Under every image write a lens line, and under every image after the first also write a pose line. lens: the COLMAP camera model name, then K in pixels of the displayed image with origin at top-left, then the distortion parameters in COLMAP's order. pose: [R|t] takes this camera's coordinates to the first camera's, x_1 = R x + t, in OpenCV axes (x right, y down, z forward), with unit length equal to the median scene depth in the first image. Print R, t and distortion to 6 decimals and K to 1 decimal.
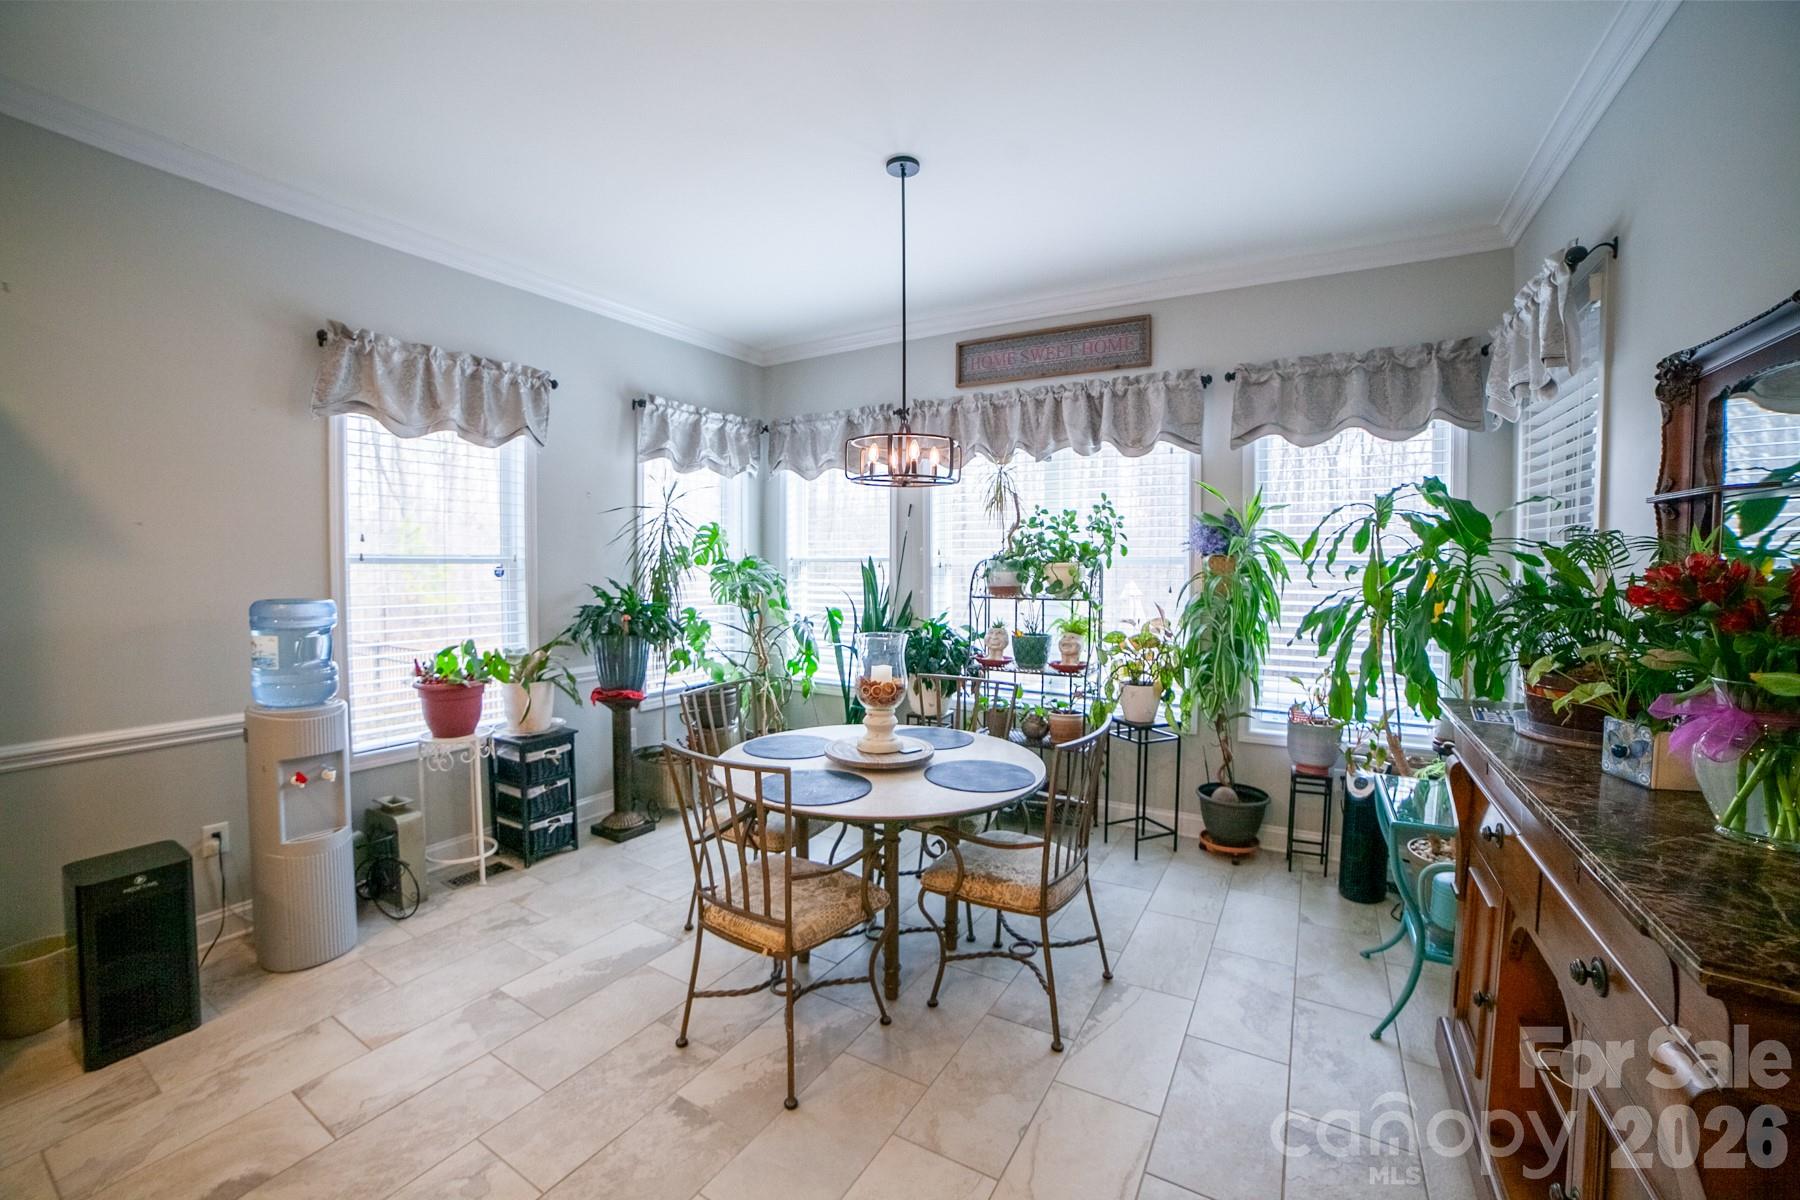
lens RADIAL K [[734.1, 0, 890.6], [0, 734.1, 595.1], [0, 0, 1]] dist [-0.107199, 0.038218]
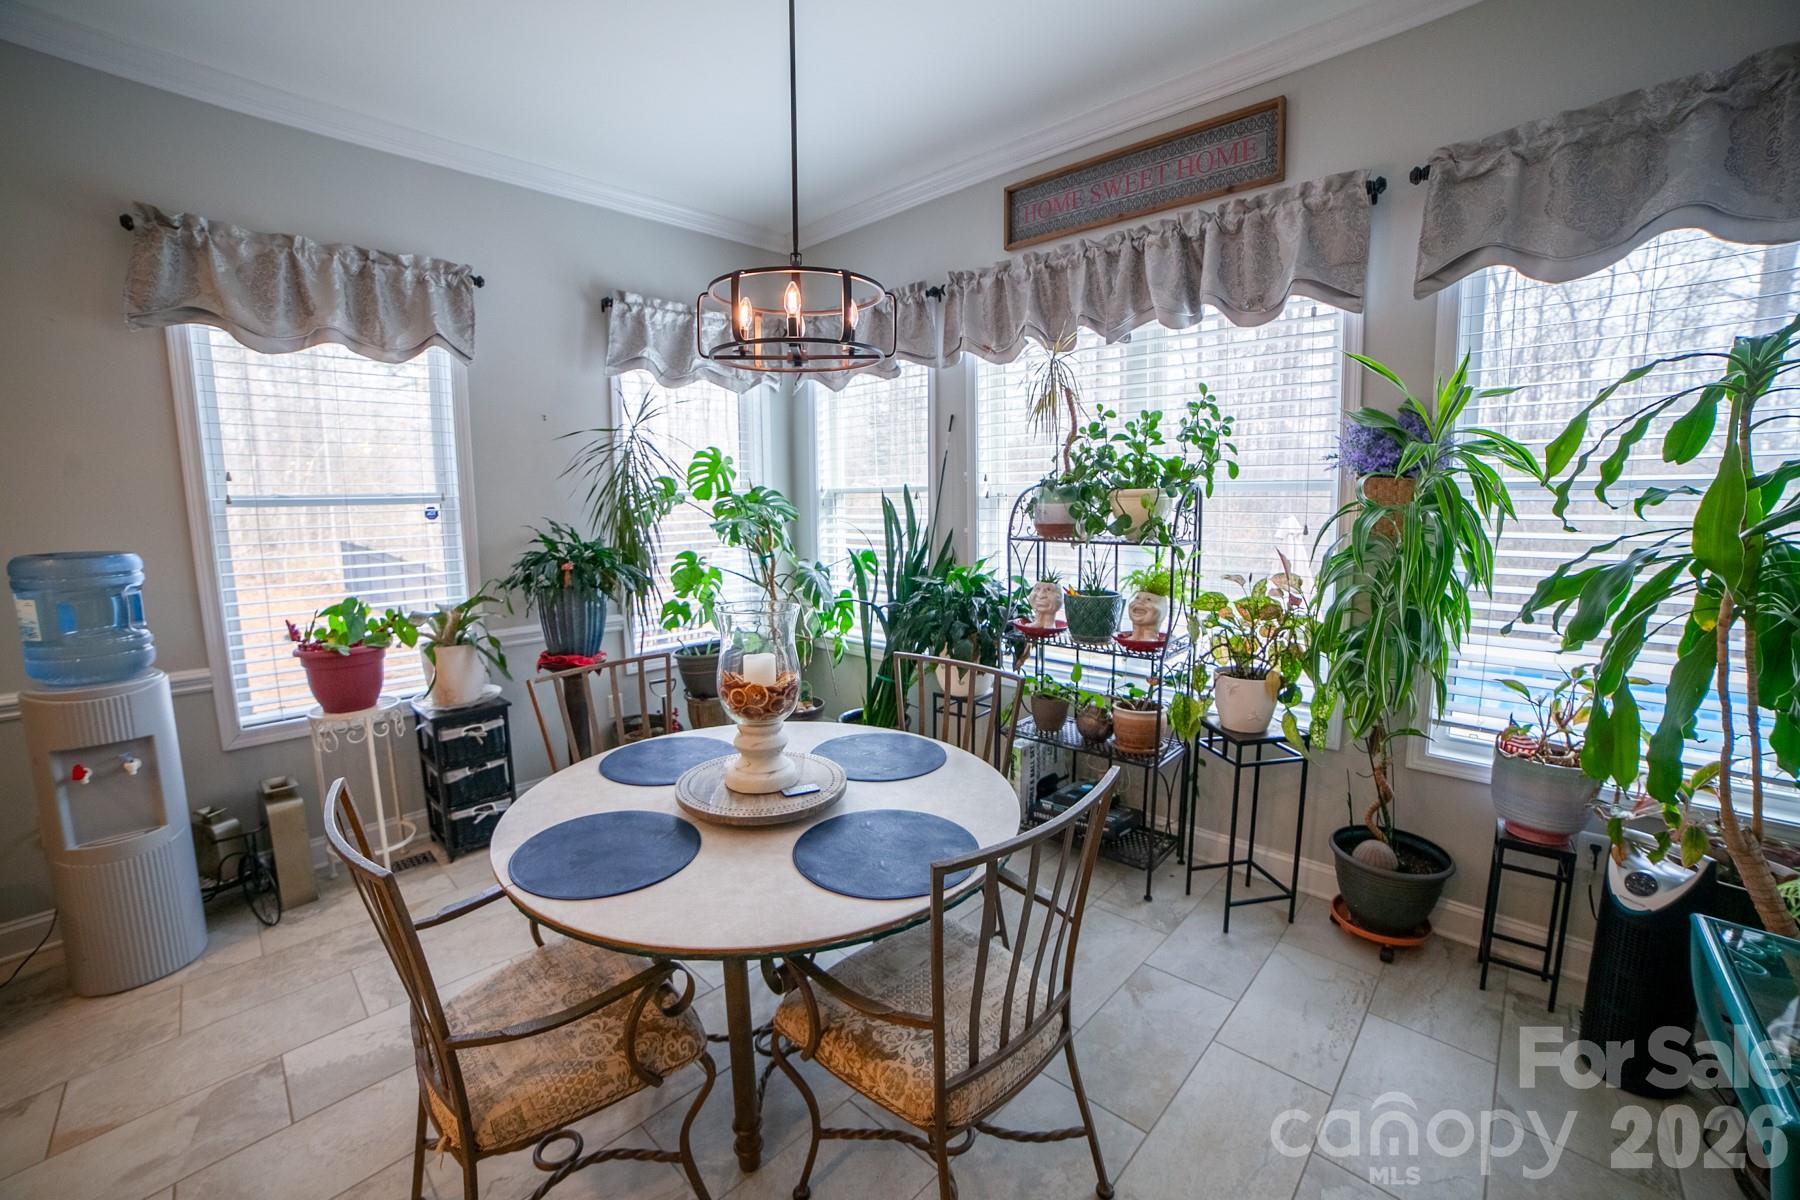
lens RADIAL K [[724.5, 0, 895.5], [0, 724.5, 591.8], [0, 0, 1]] dist [-0.101100, 0.034564]
pose [[0.974700, 0.015032, -0.223011, 0.174622], [0.004587, 0.996181, 0.087197, -0.008903], [0.223470, -0.086014, 0.970908, 0.309127]]
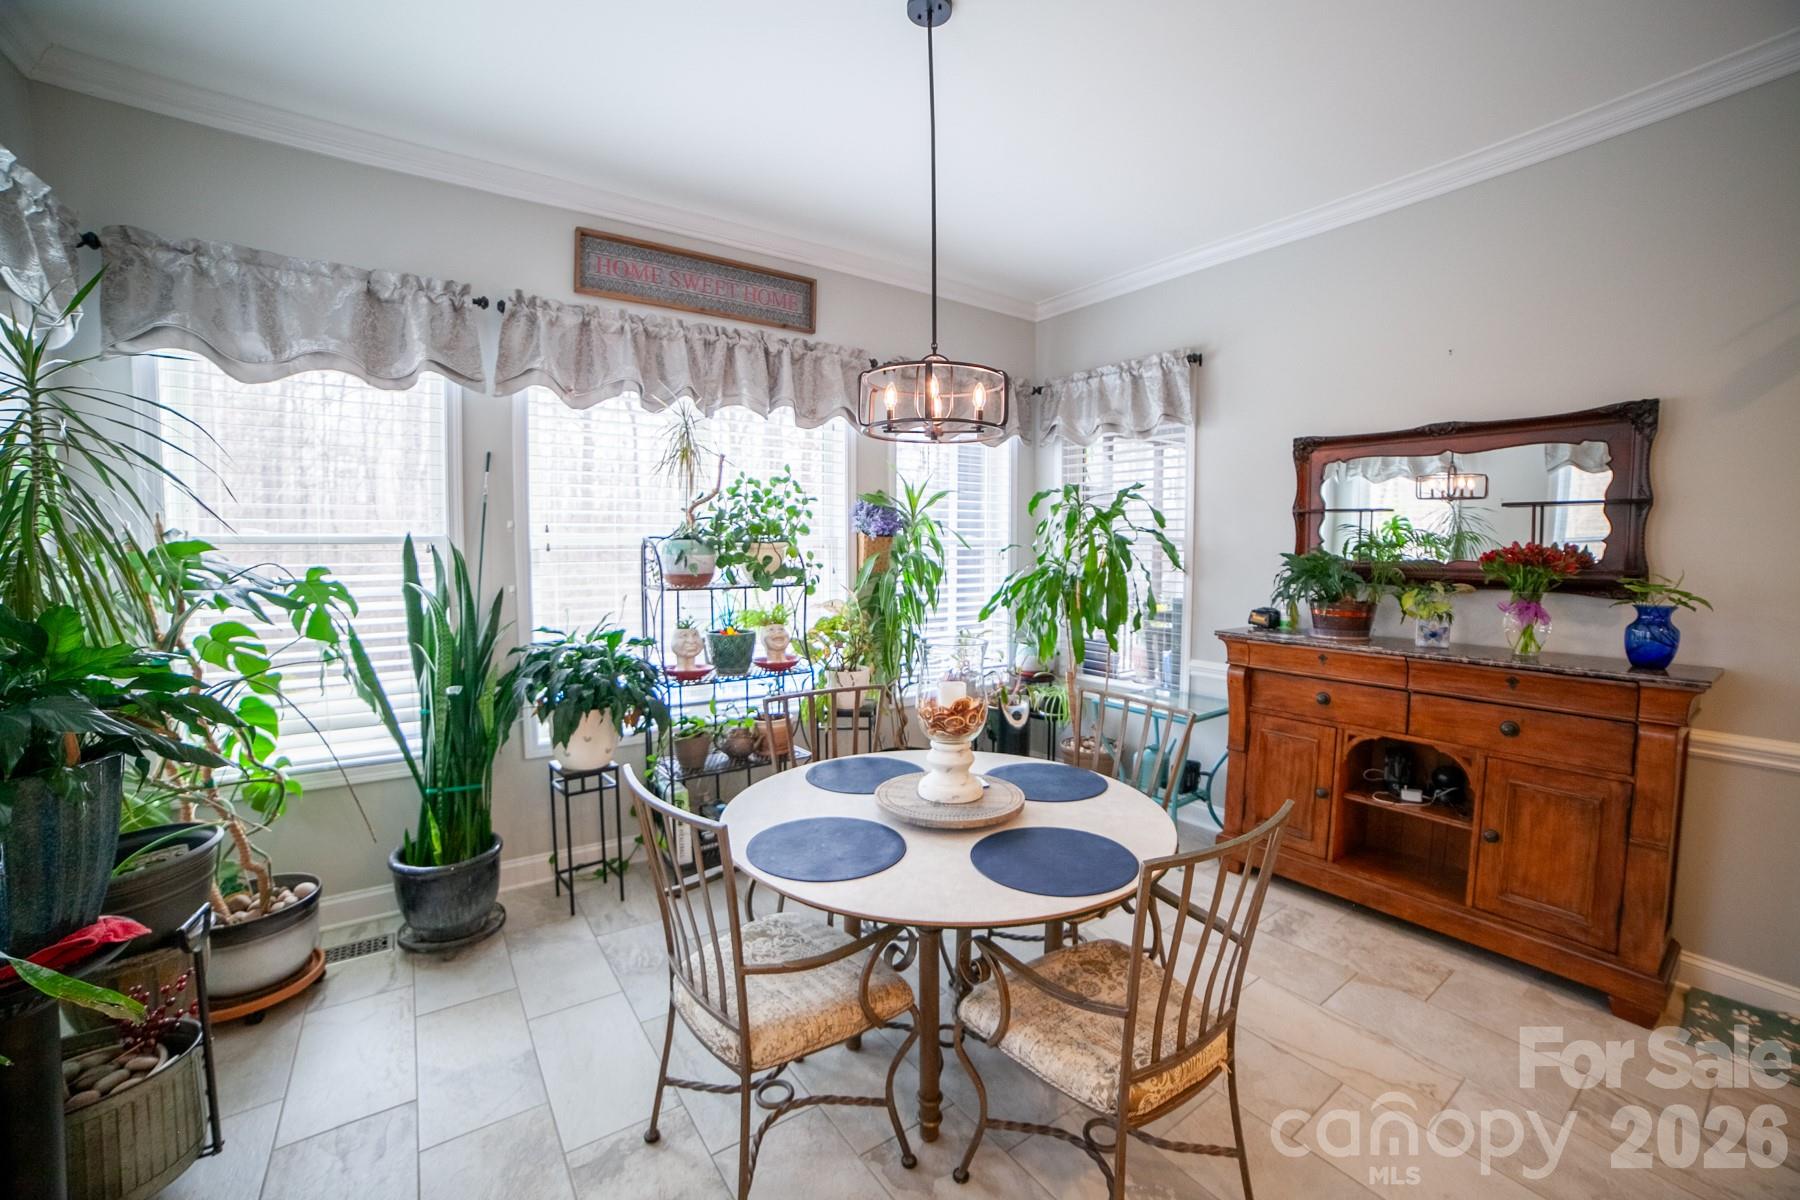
lens RADIAL K [[734.7, 0, 909.2], [0, 734.7, 587.6], [0, 0, 1]] dist [-0.090224, 0.034087]
pose [[0.417963, -0.051064, 0.907028, -0.488369], [0.039221, 0.998502, 0.038141, -0.019065], [-0.907617, 0.019633, 0.419340, 0.515545]]
